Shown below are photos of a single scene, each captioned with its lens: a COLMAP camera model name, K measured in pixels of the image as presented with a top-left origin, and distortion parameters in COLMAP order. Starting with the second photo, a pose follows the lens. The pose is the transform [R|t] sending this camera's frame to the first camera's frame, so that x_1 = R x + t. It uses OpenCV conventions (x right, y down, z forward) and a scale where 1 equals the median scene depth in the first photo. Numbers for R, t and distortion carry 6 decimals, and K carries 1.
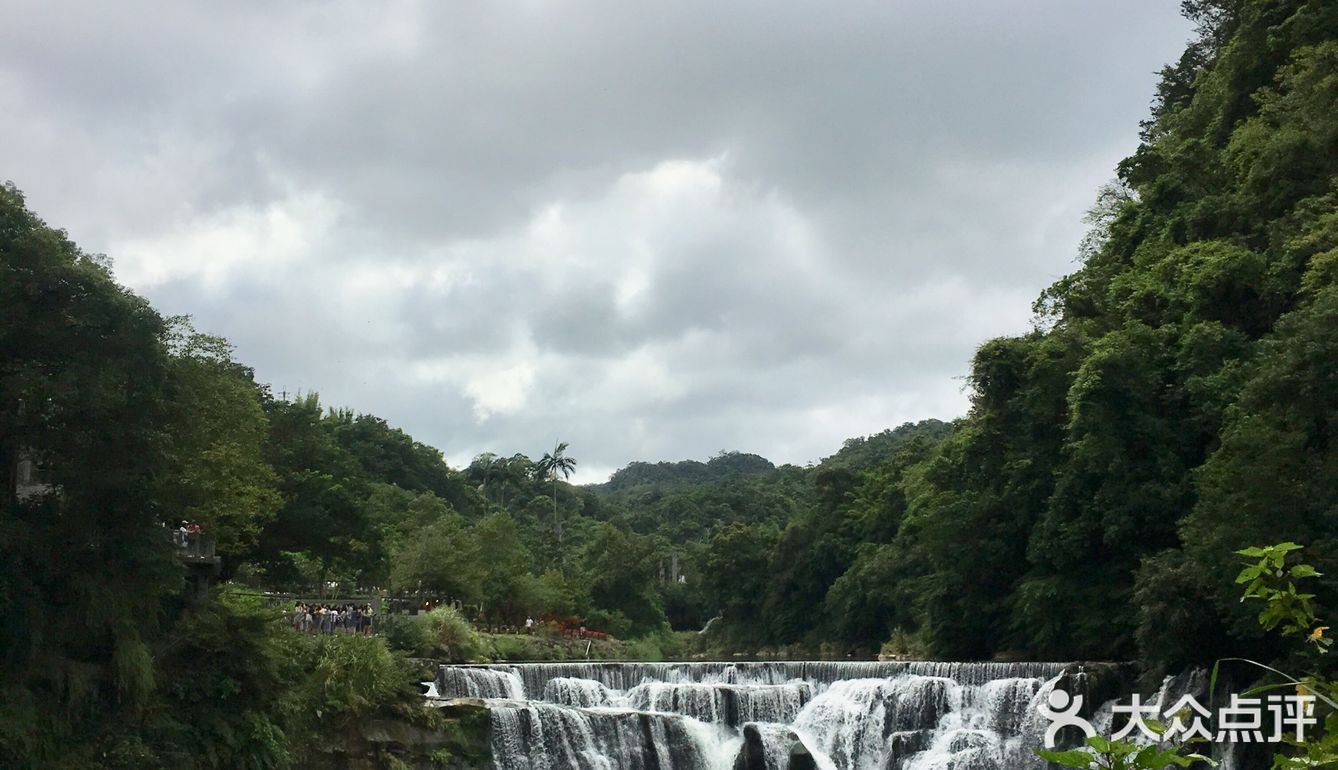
lens RADIAL K [[1580.9, 0, 664.8], [0, 1580.9, 365.1], [0, 0, 1]] dist [0.016794, 0.025600]
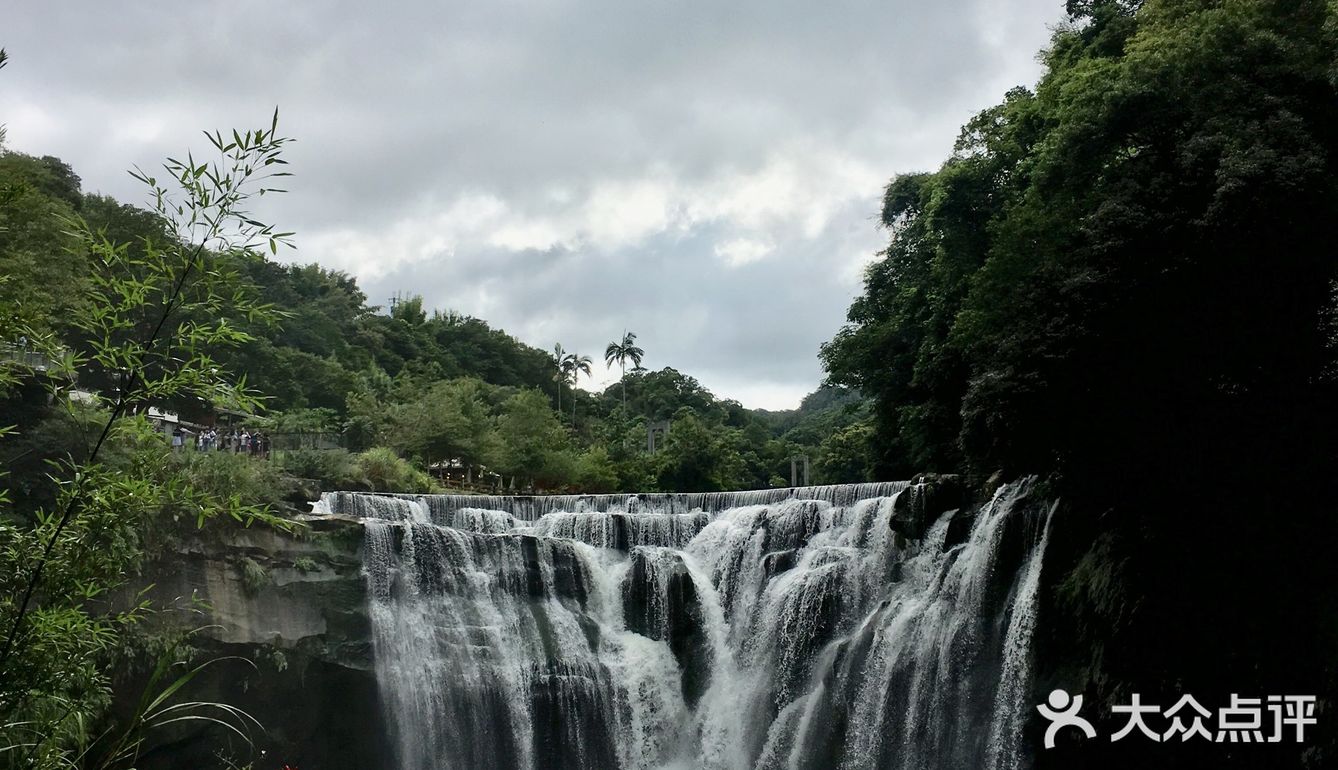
lens RADIAL K [[1580.9, 0, 664.8], [0, 1580.9, 365.1], [0, 0, 1]] dist [0.016794, 0.025600]
pose [[0.990209, -0.018459, -0.138369, 0.215938], [0.024226, 0.998902, 0.040107, 0.066476], [0.137476, -0.043066, 0.989568, -0.014244]]
